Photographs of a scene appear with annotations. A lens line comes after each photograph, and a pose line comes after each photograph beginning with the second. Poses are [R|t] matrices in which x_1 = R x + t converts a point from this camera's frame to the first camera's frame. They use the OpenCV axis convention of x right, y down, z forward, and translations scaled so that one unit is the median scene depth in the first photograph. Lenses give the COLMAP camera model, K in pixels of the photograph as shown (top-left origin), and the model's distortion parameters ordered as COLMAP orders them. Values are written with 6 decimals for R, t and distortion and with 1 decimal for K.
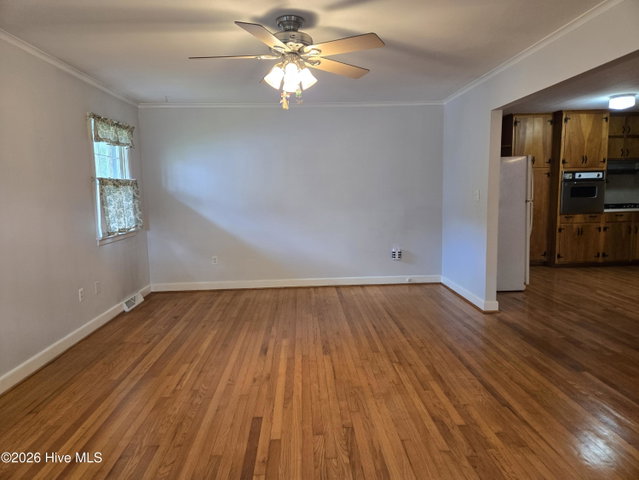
lens RADIAL K [[423.3, 0, 321.8], [0, 423.3, 237.2], [0, 0, 1]] dist [0.087943, -0.070347]
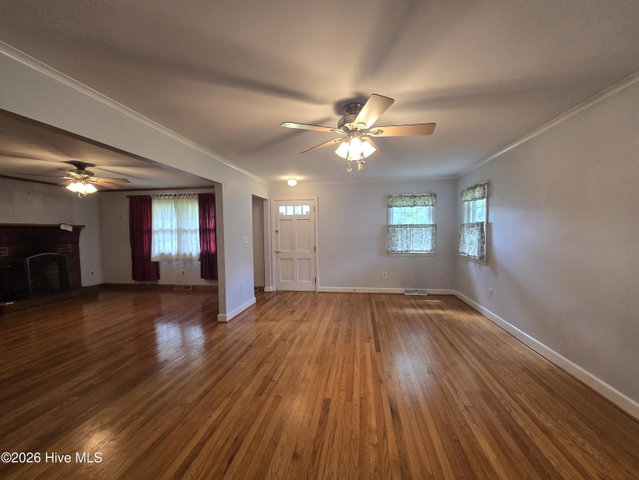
lens RADIAL K [[262.5, 0, 322.4], [0, 262.5, 246.1], [0, 0, 1]] dist [-0.001428, 0.000952]
pose [[-0.980784, 0.019174, 0.194154, -0.083028], [0.051176, 0.985596, 0.161187, -0.143877], [-0.188267, 0.168026, -0.967638, 1.237151]]
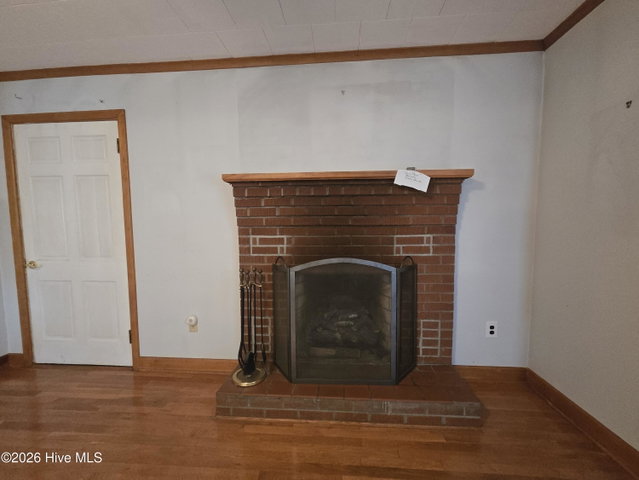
lens RADIAL K [[262.5, 0, 322.4], [0, 262.5, 246.1], [0, 0, 1]] dist [-0.001428, 0.000952]
pose [[0.122179, -0.059098, 0.990747, 0.998157], [0.118502, 0.991954, 0.044557, -0.021800], [-0.985408, 0.111962, 0.128199, 0.291295]]
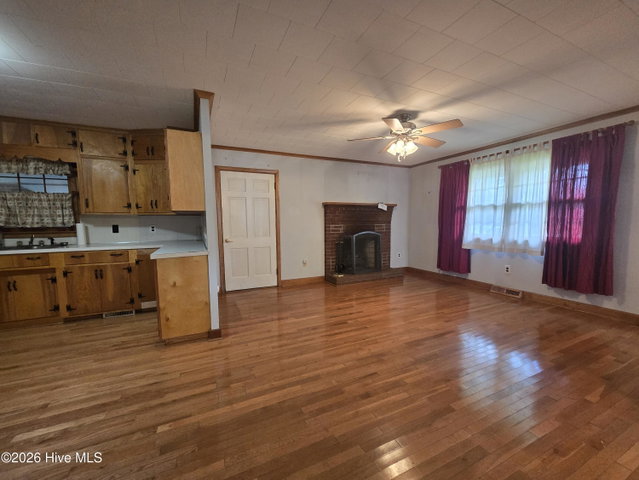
lens RADIAL K [[262.5, 0, 322.4], [0, 262.5, 246.1], [0, 0, 1]] dist [-0.001428, 0.000952]
pose [[-0.382721, -0.063511, 0.921678, 0.337323], [0.121699, 0.985475, 0.118442, -0.086449], [-0.915813, 0.157498, -0.369433, 0.970340]]
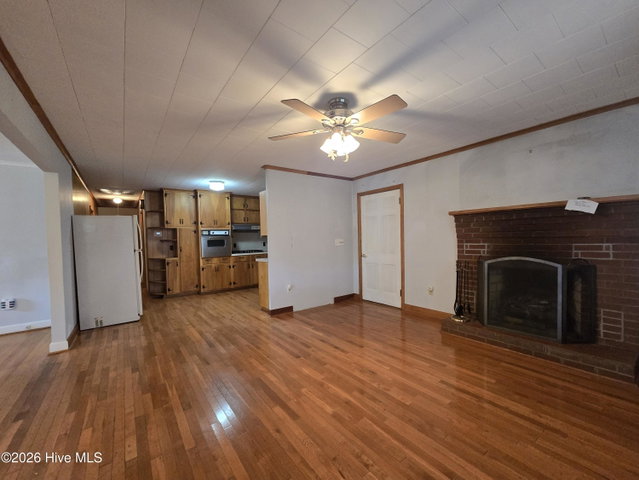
lens RADIAL K [[262.5, 0, 322.4], [0, 262.5, 246.1], [0, 0, 1]] dist [-0.001428, 0.000952]
pose [[0.824911, -0.016511, 0.565022, 0.608849], [0.071858, 0.994527, -0.075848, 0.004013], [-0.560677, 0.103170, 0.821582, 0.047335]]
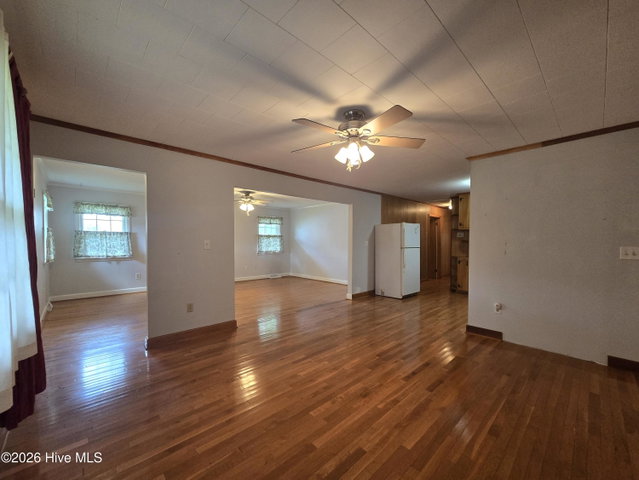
lens RADIAL K [[262.5, 0, 322.4], [0, 262.5, 246.1], [0, 0, 1]] dist [-0.001428, 0.000952]
pose [[0.653230, 0.035527, -0.756326, 1.332516], [-0.099896, 0.994210, -0.039578, -0.019219], [0.750541, 0.101408, 0.652997, 0.054721]]
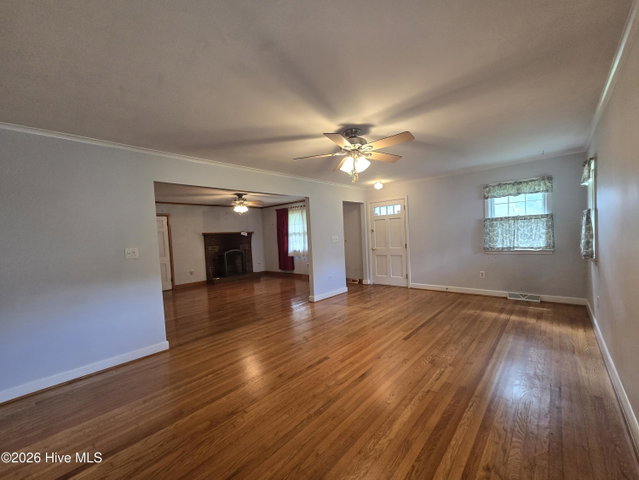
lens RADIAL K [[262.5, 0, 322.4], [0, 262.5, 246.1], [0, 0, 1]] dist [-0.001428, 0.000952]
pose [[-0.709664, 0.024648, 0.704109, -0.455452], [0.142004, 0.983881, 0.108683, -0.129692], [-0.690081, 0.177115, -0.701725, 1.230263]]
